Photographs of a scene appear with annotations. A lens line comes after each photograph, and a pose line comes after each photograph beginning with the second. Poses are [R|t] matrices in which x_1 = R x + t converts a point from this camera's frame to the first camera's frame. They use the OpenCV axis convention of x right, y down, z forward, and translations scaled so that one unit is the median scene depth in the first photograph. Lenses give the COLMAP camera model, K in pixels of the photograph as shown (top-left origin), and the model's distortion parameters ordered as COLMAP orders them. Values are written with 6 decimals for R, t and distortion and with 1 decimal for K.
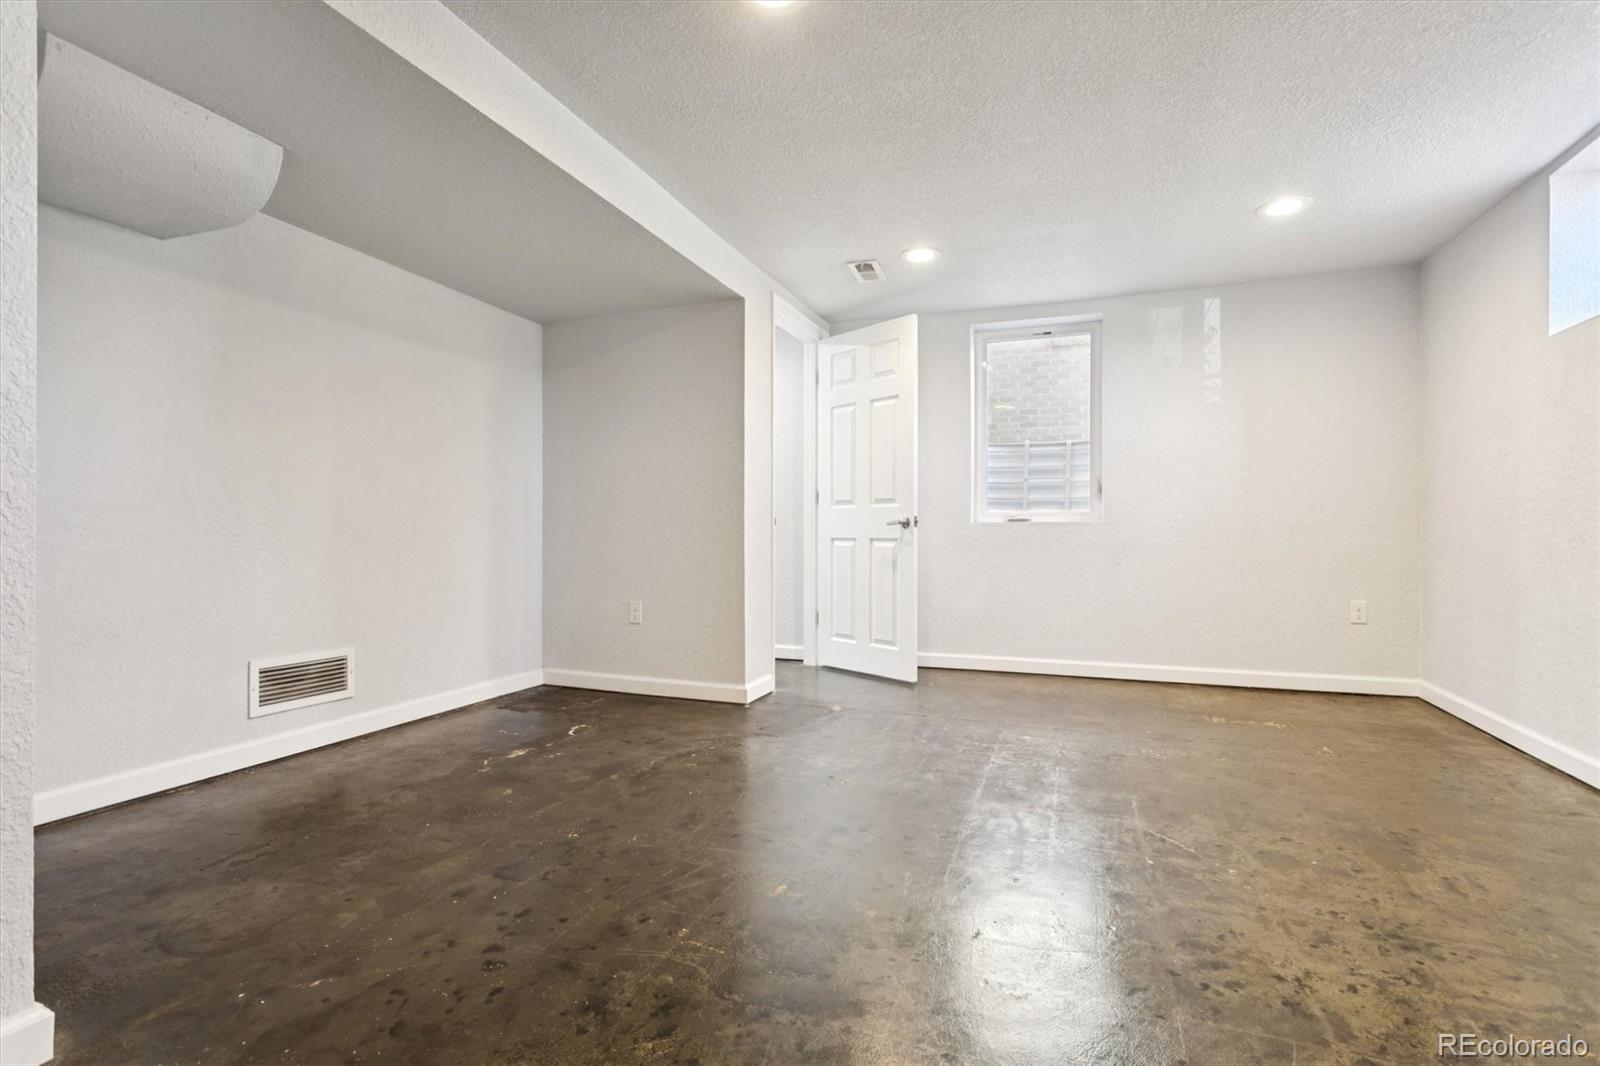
lens RADIAL K [[772.8, 0, 795.2], [0, 772.8, 533.4], [0, 0, 1]] dist [0.003113, 0.000122]
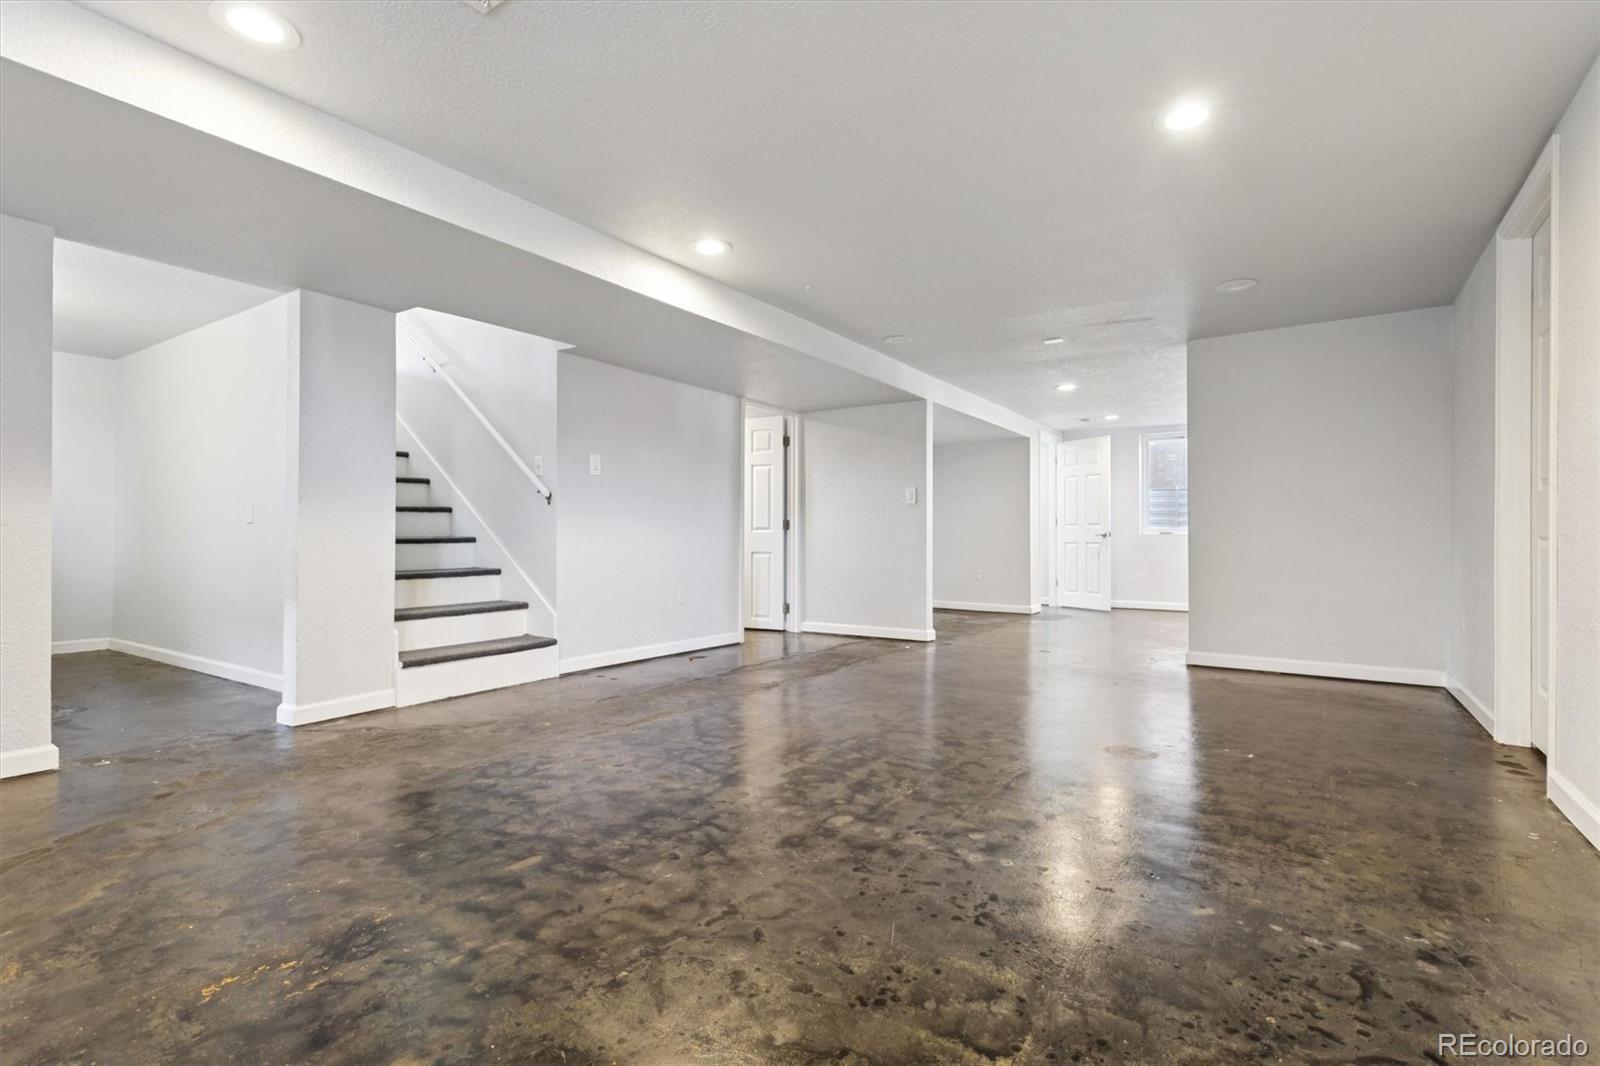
lens RADIAL K [[772.8, 0, 808.7], [0, 772.8, 528.3], [0, 0, 1]] dist [0.003113, 0.000122]
pose [[0.977538, -0.001837, -0.210753, -0.182290], [-0.000142, 0.999956, -0.009374, -0.011333], [0.210761, 0.009193, 0.977494, -1.116803]]
